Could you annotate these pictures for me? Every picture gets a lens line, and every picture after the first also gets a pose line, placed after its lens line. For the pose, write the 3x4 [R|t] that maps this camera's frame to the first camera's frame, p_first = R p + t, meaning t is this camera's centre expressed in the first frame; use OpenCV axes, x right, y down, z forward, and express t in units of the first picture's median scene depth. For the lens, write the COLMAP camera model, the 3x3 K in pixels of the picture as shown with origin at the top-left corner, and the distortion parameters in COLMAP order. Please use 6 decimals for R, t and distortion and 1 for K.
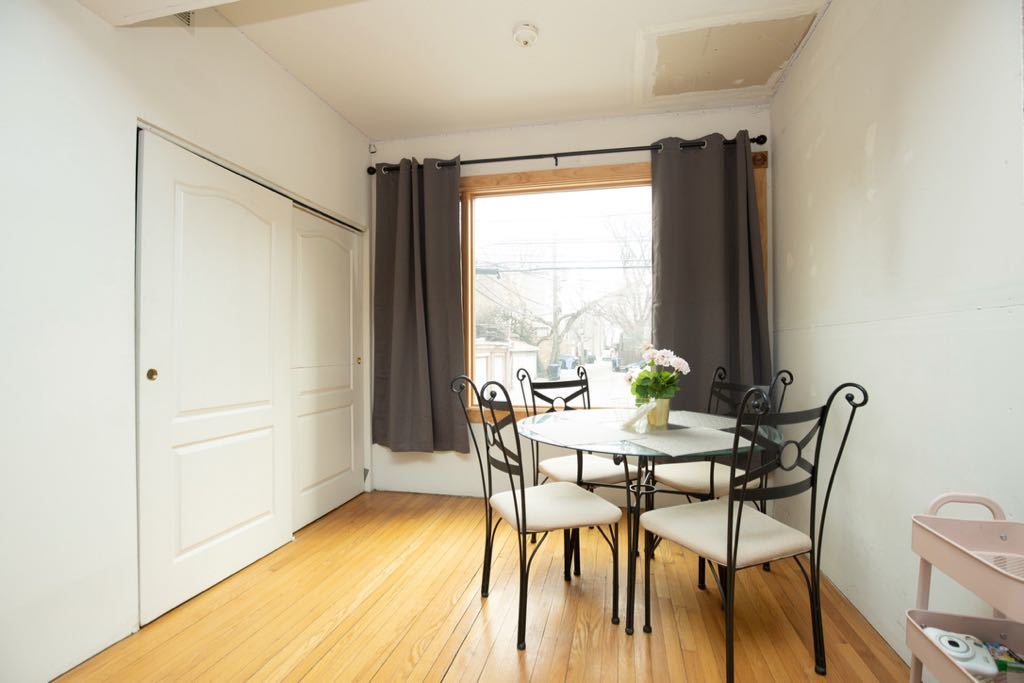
lens RADIAL K [[468.0, 0, 511.5], [0, 468.0, 347.5], [0, 0, 1]] dist [-0.029075, -0.000133]
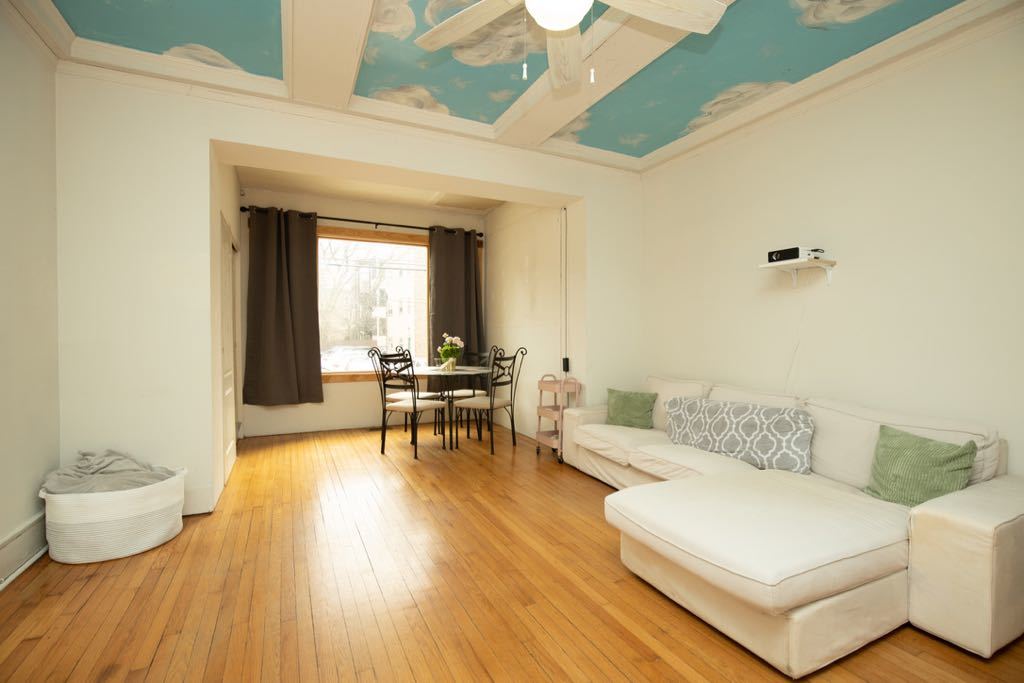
lens RADIAL K [[468.0, 0, 513.2], [0, 468.0, 341.8], [0, 0, 1]] dist [-0.029075, -0.000133]
pose [[0.784878, -0.002103, 0.619647, -0.613800], [-0.003176, 0.999967, 0.007417, 0.007449], [-0.619642, -0.007790, 0.784846, -0.697614]]
